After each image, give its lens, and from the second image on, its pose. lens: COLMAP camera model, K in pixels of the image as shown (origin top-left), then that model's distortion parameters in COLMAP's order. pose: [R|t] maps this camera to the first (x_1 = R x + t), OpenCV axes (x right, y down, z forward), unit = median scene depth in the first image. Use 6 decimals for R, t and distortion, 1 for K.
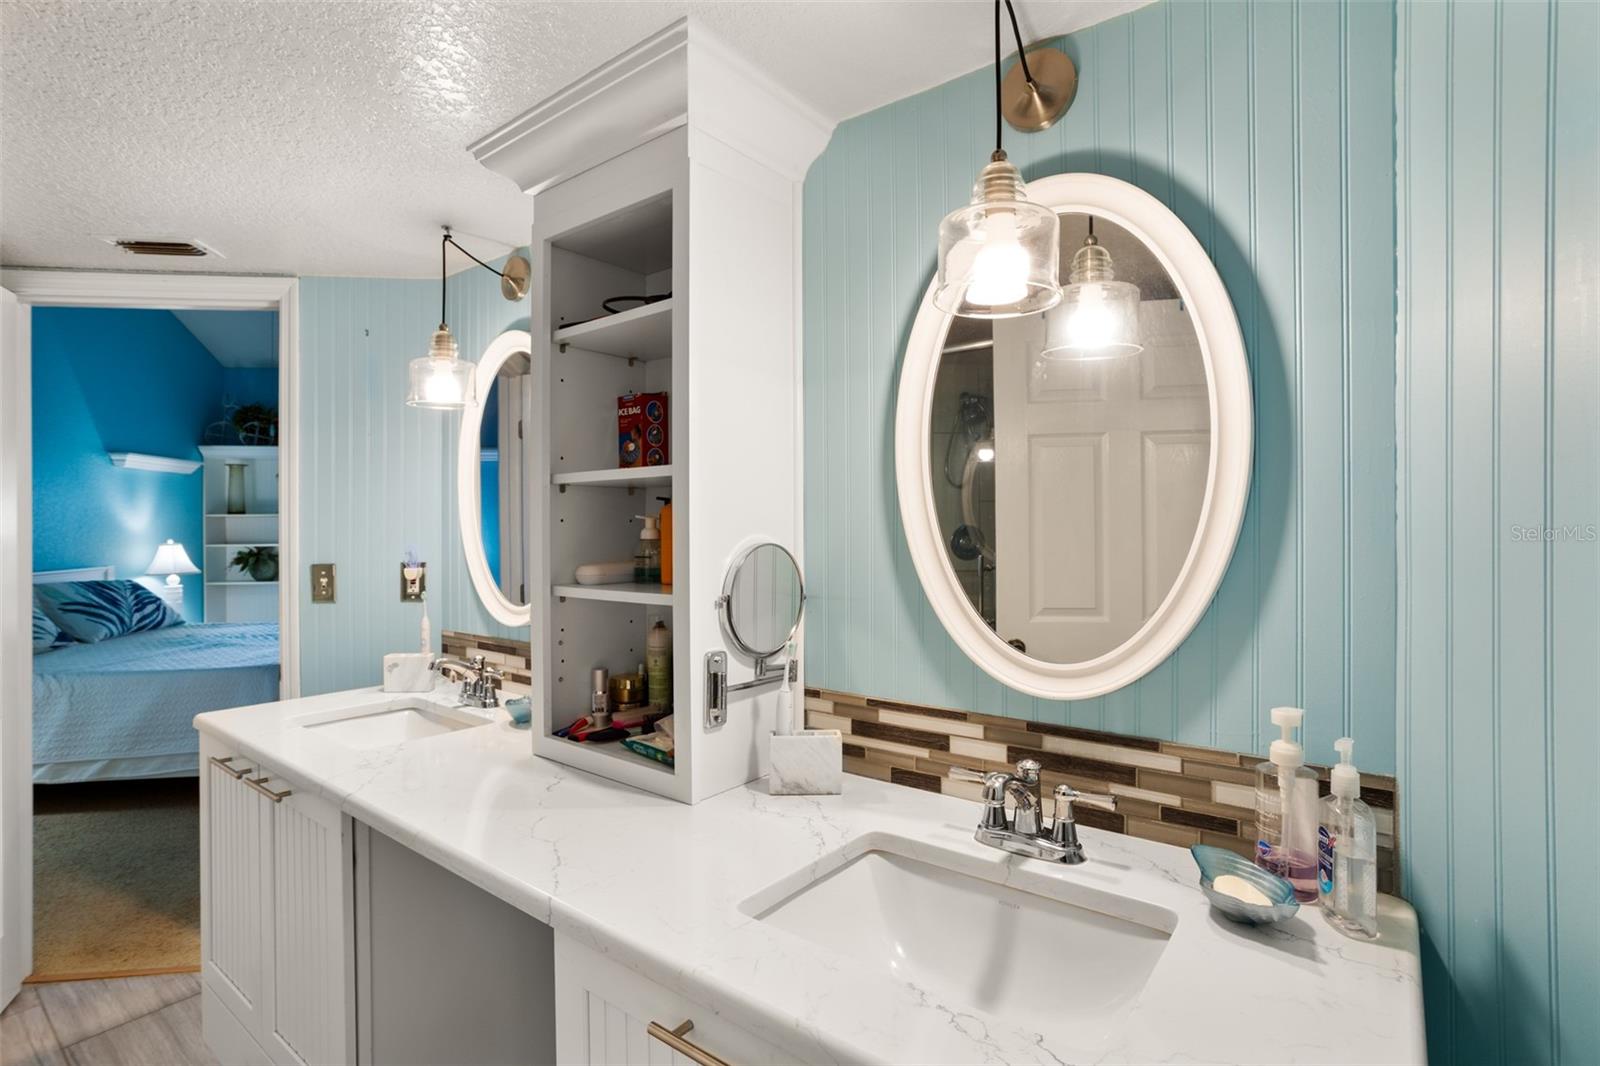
lens RADIAL K [[784.9, 0, 788.4], [0, 784.9, 526.1], [0, 0, 1]] dist [-0.042932, 0.033721]
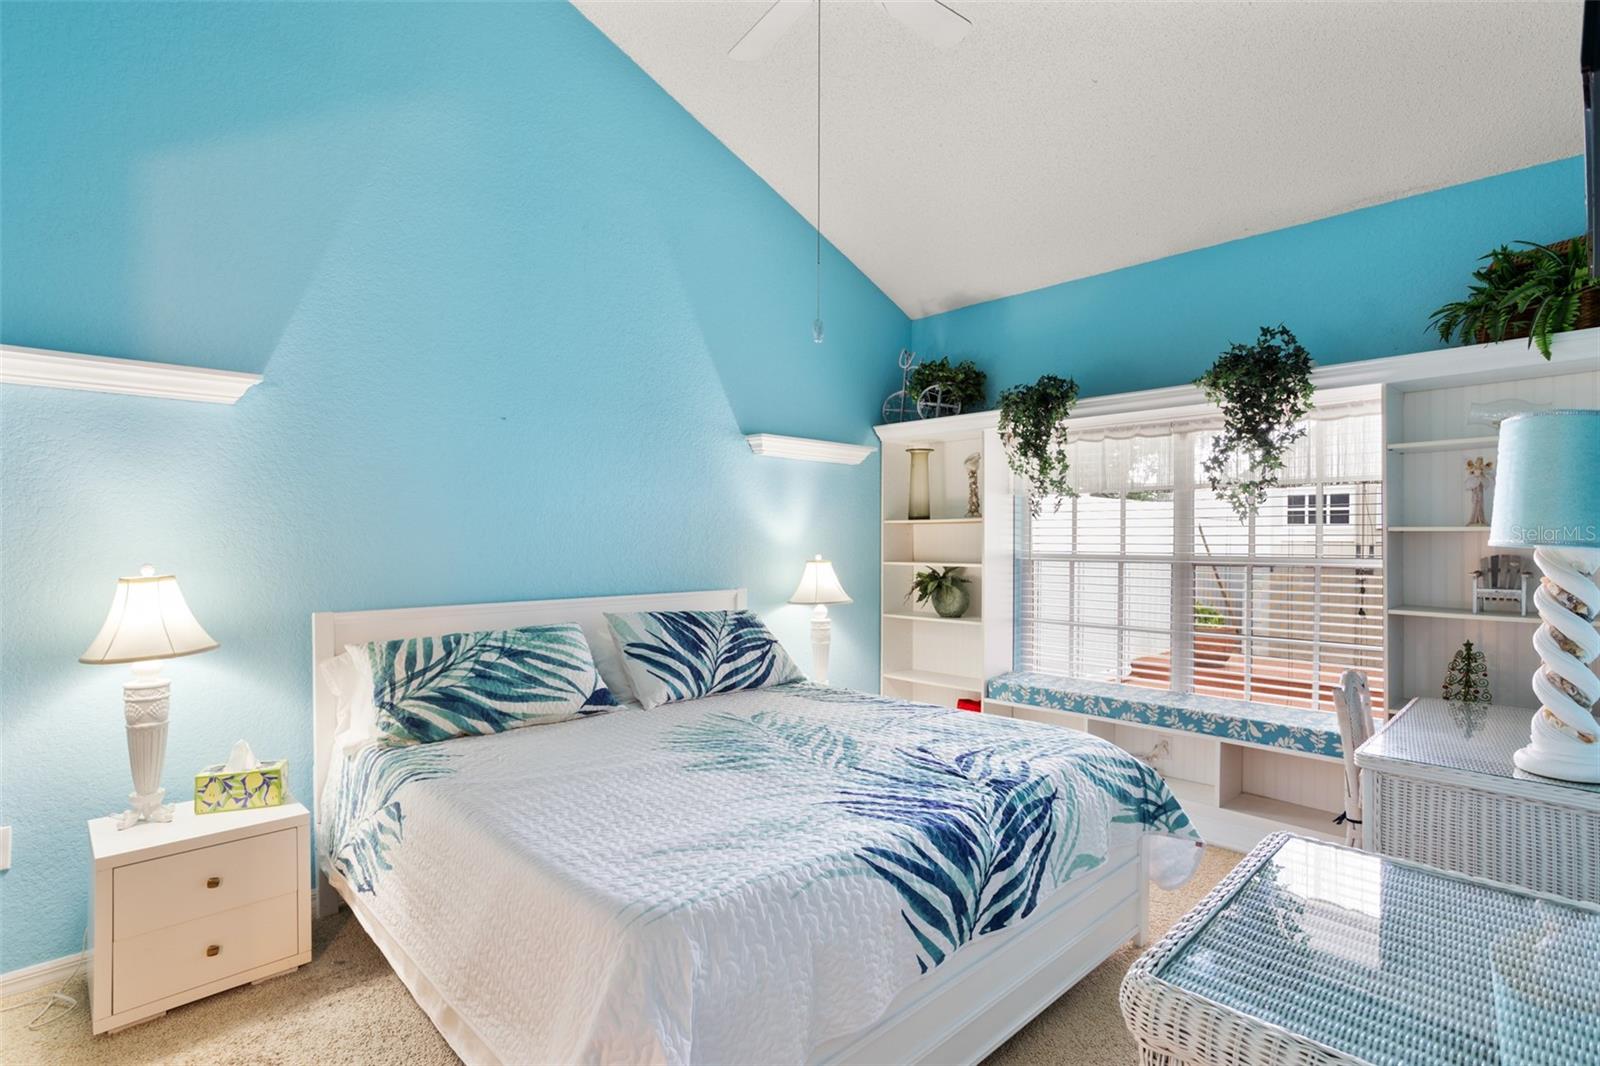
lens RADIAL K [[791.8, 0, 795.3], [0, 791.8, 568.3], [0, 0, 1]] dist [-0.041179, 0.030496]
pose [[0.587022, 0.028778, -0.809059, -0.256753], [-0.003593, 0.999451, 0.032943, 0.007054], [0.809563, -0.016431, 0.586803, 0.649897]]
